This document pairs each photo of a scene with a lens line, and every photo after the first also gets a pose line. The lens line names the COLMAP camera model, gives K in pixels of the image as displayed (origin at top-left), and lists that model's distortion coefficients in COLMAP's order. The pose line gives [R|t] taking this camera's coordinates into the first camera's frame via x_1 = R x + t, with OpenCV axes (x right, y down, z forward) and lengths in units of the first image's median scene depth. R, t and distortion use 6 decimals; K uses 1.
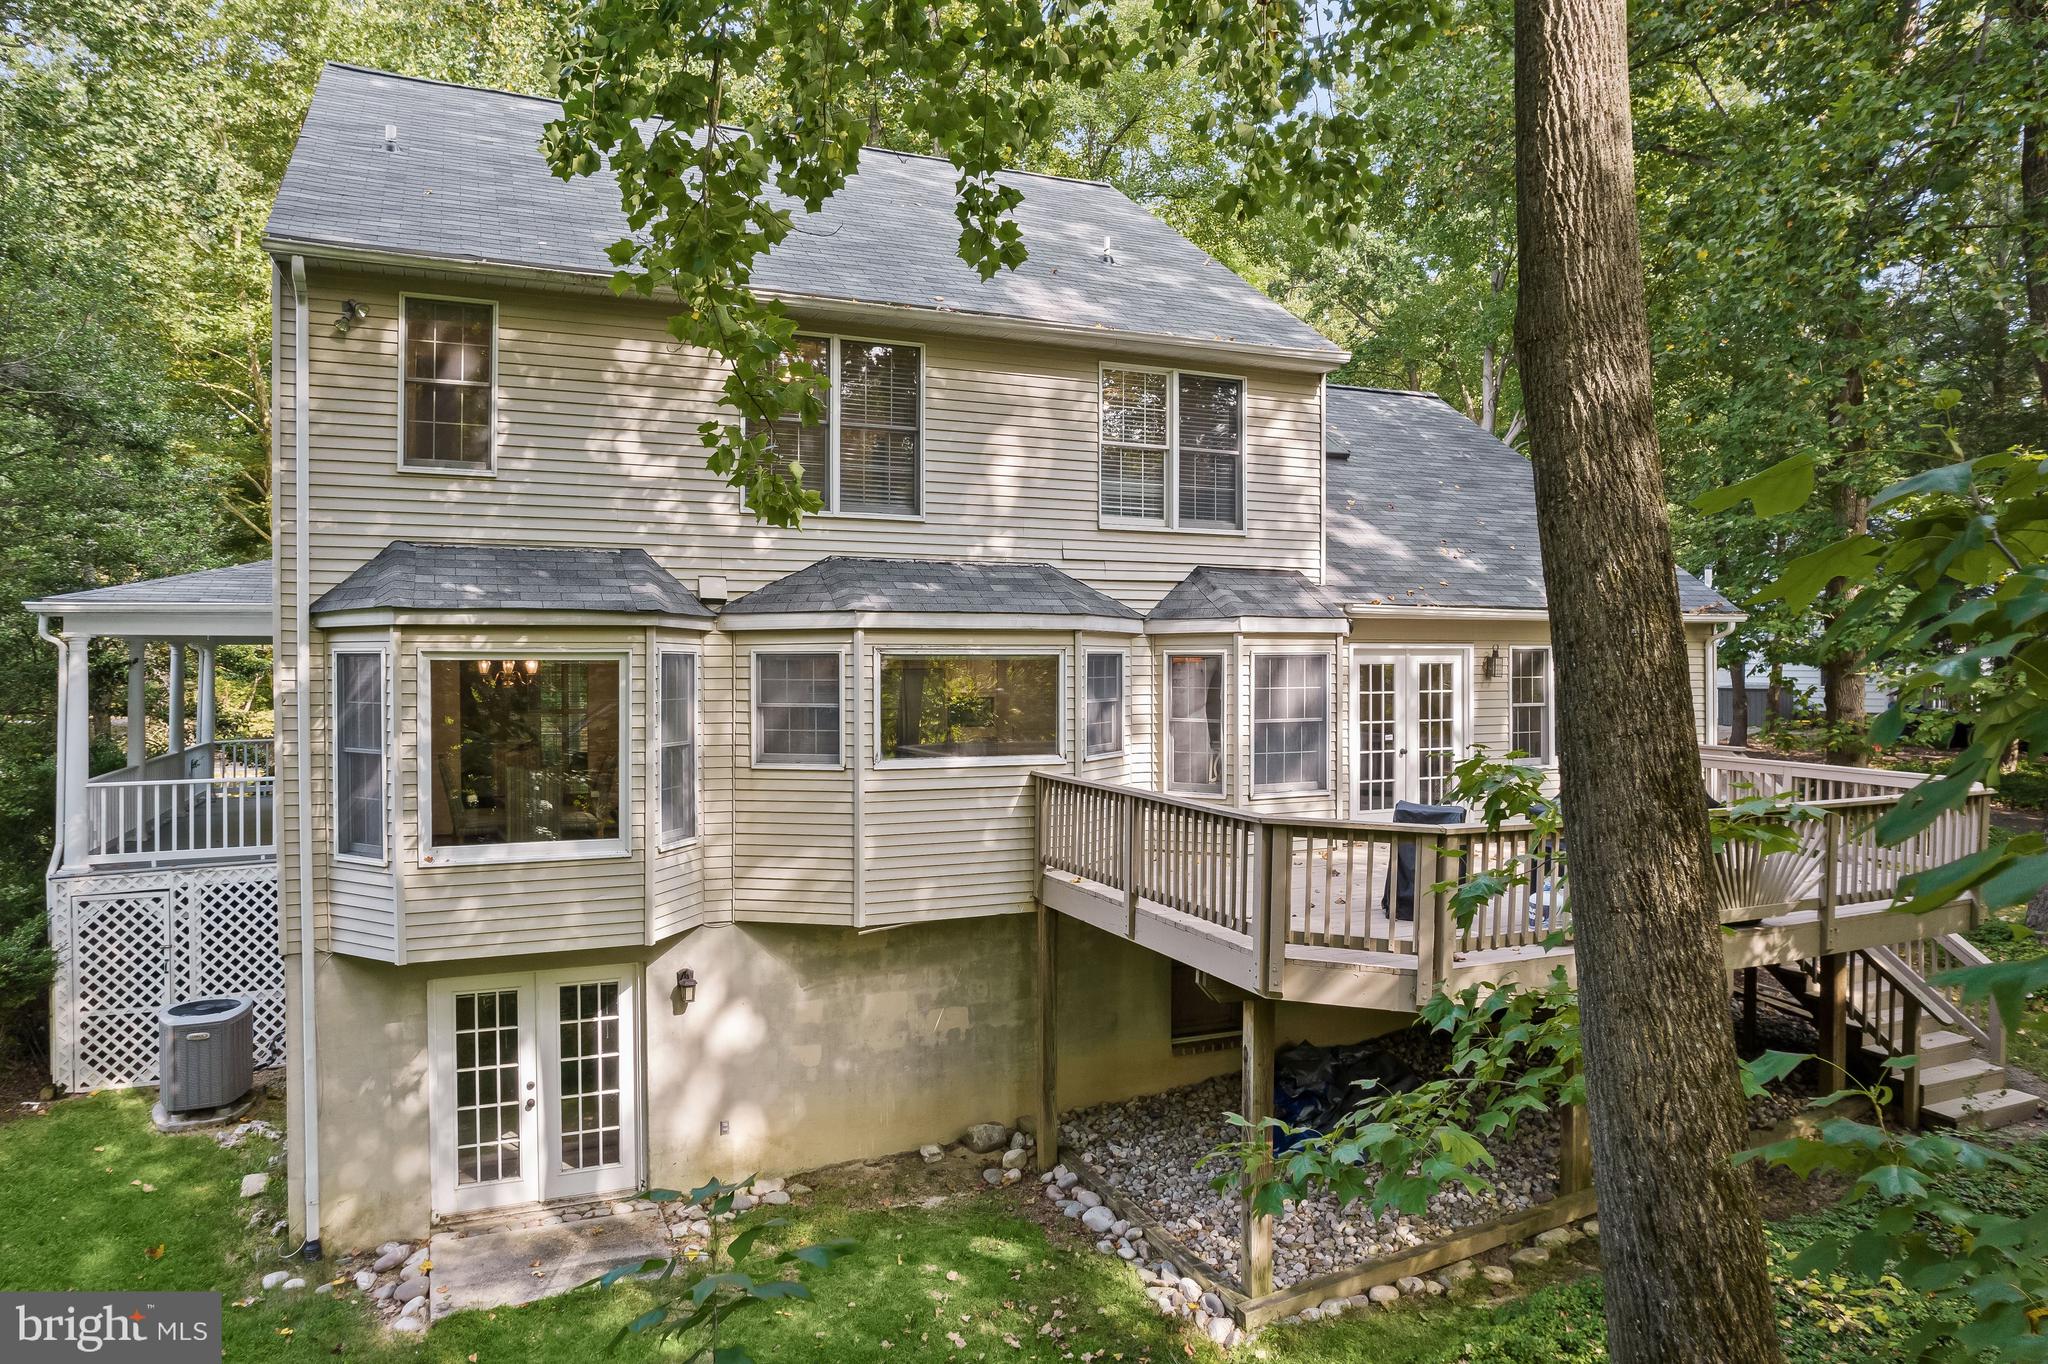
lens RADIAL K [[1321.0, 0, 1023.7], [0, 1321.0, 666.3], [0, 0, 1]] dist [-0.037435, 0.004856]
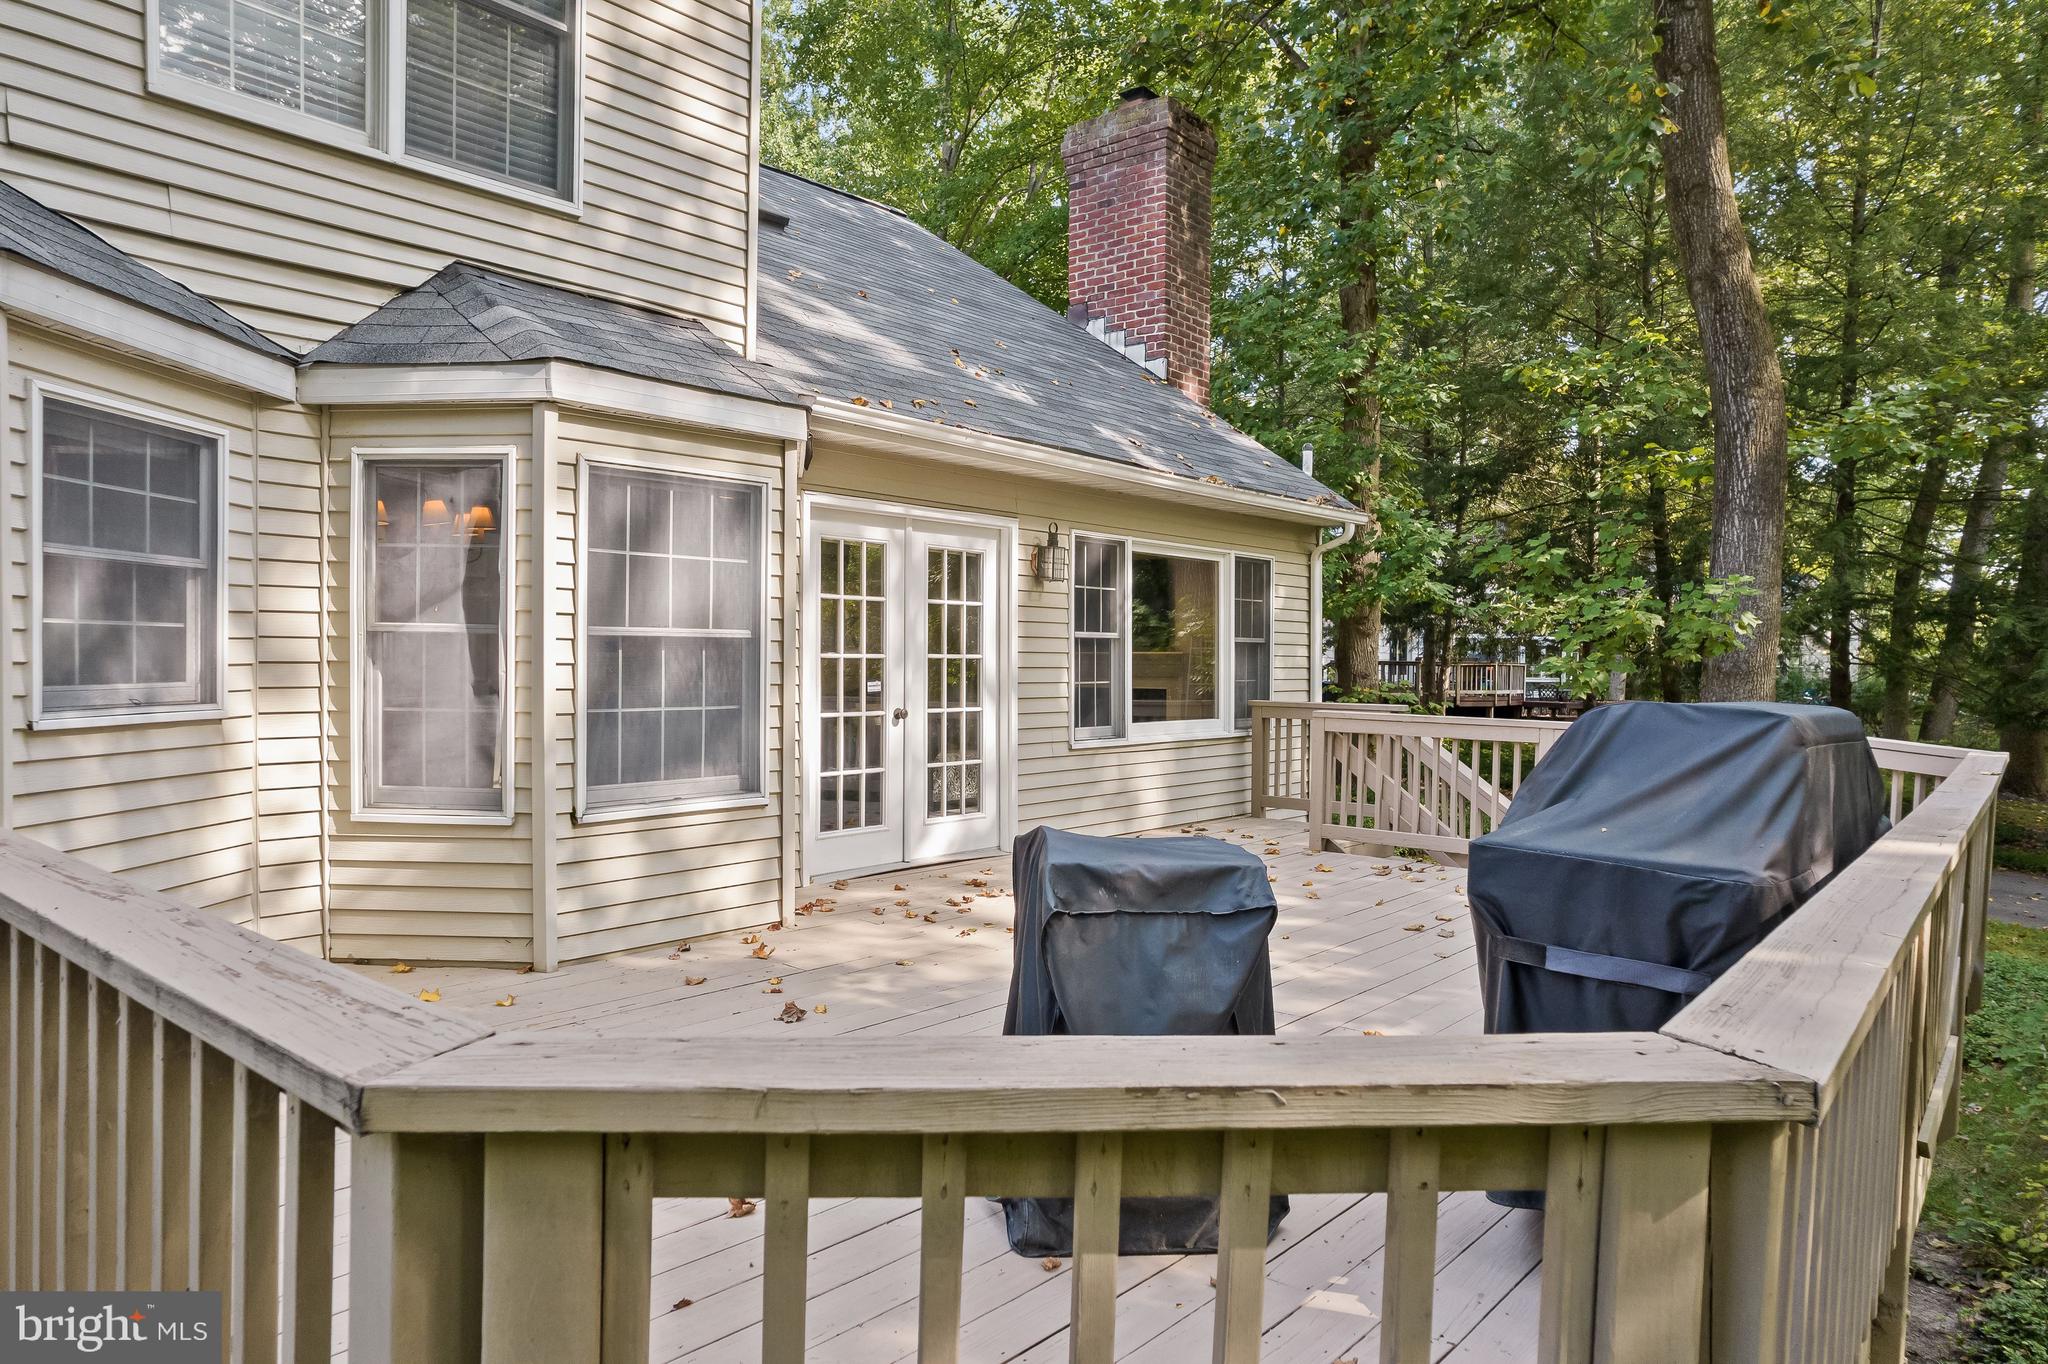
lens RADIAL K [[1321.0, 0, 1023.9], [0, 1321.0, 674.2], [0, 0, 1]] dist [-0.037435, 0.004856]
pose [[0.900988, 0.005525, 0.433808, 0.115101], [-0.009291, 0.999935, 0.006561, 0.049075], [-0.433744, -0.009942, 0.900981, 0.552879]]
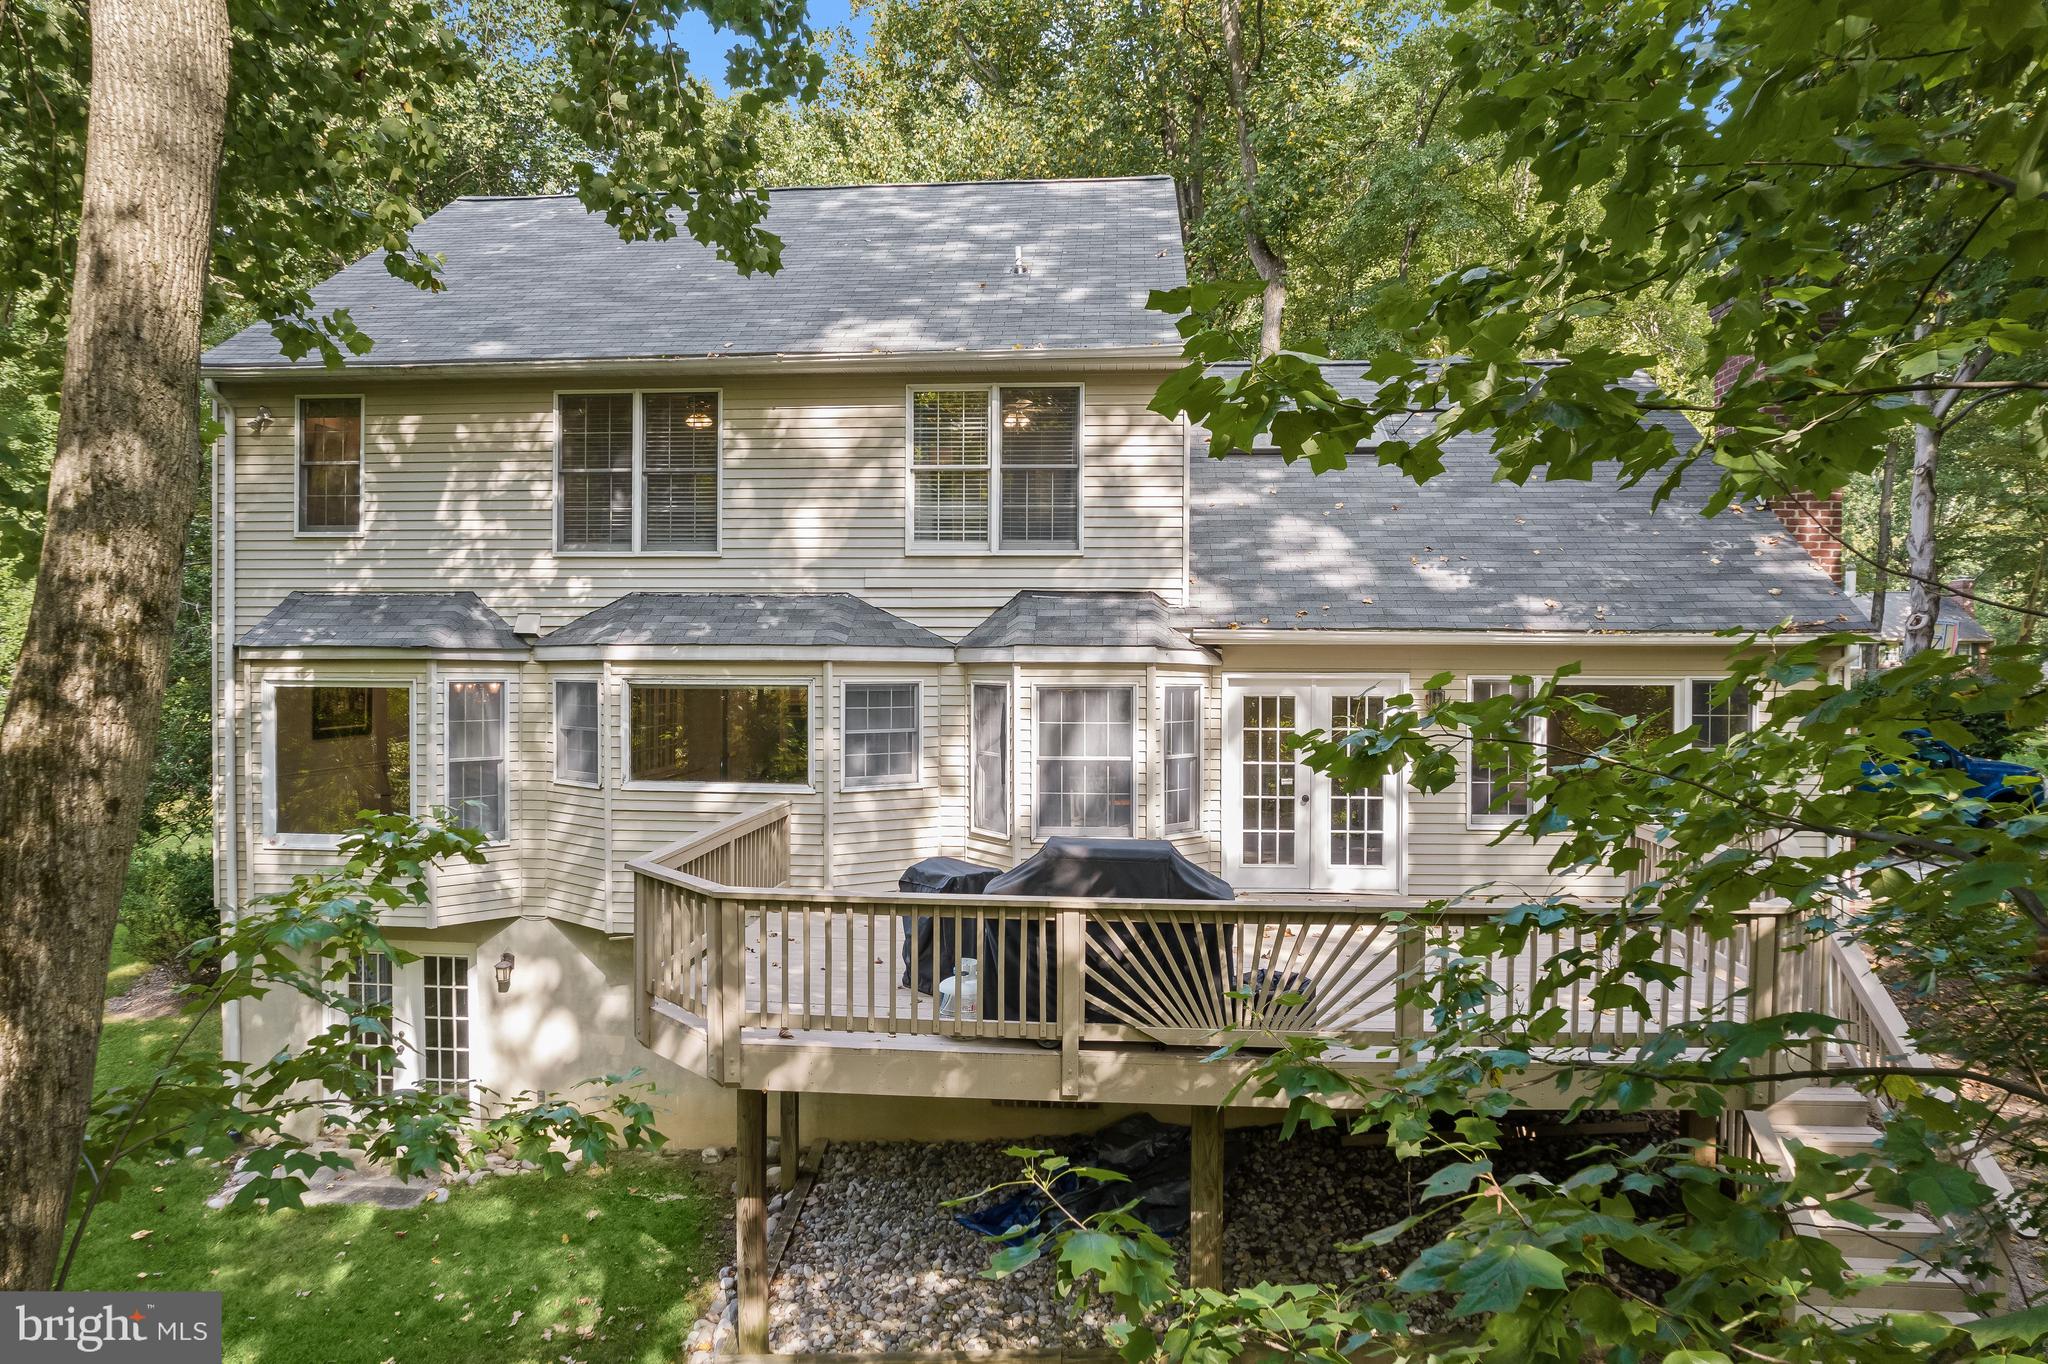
lens RADIAL K [[1321.0, 0, 1020.4], [0, 1321.0, 665.9], [0, 0, 1]] dist [-0.037435, 0.004856]
pose [[0.878659, 0.007246, -0.477395, 0.581098], [-0.007014, 0.999973, 0.002268, -0.024208], [0.477399, 0.001355, 0.878686, 0.171035]]
